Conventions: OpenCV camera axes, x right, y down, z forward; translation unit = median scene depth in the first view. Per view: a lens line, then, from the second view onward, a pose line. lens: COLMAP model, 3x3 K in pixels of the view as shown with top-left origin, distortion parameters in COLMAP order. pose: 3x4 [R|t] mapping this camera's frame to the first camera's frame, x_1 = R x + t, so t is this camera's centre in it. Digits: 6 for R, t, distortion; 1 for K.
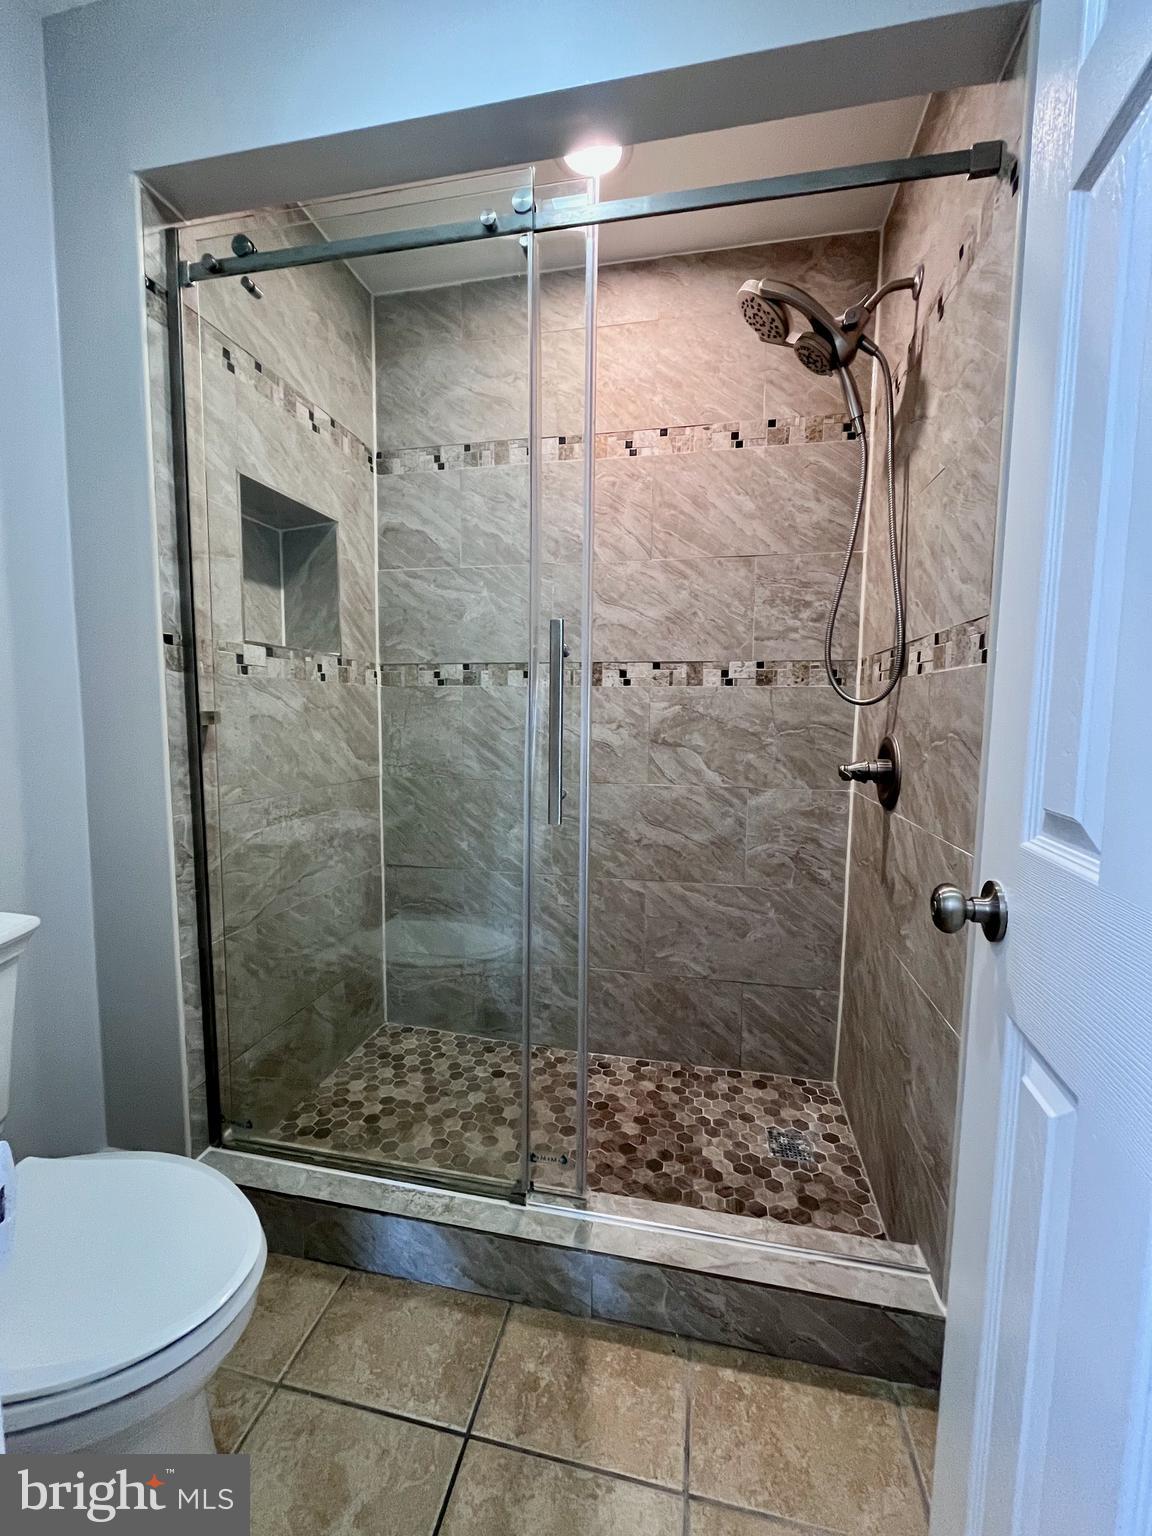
lens RADIAL K [[618.9, 0, 576.0], [0, 618.9, 768.0], [0, 0, 1]] dist [0.000919, 0.000058]
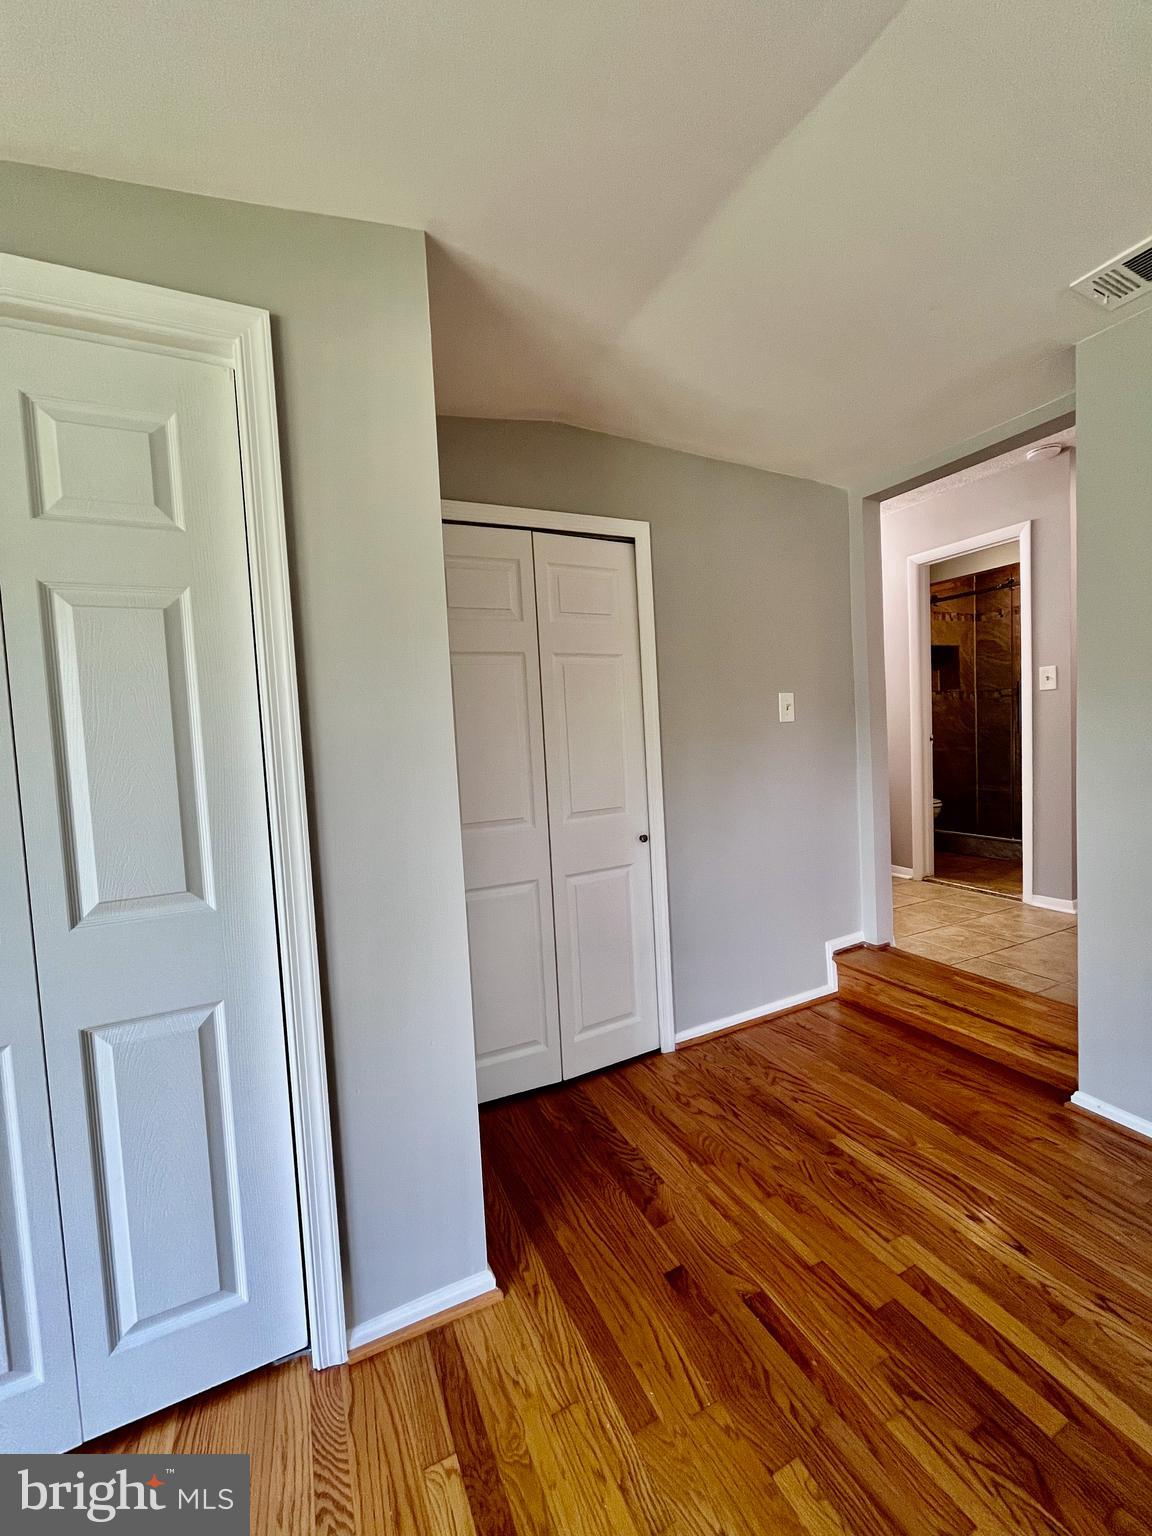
lens RADIAL K [[618.9, 0, 576.0], [0, 618.9, 768.0], [0, 0, 1]] dist [0.000919, 0.000058]
pose [[0.602814, 0.002534, -0.797878, 0.829647], [-0.019542, 0.999742, -0.011589, 0.244429], [0.797642, 0.022578, 0.602708, -2.120437]]
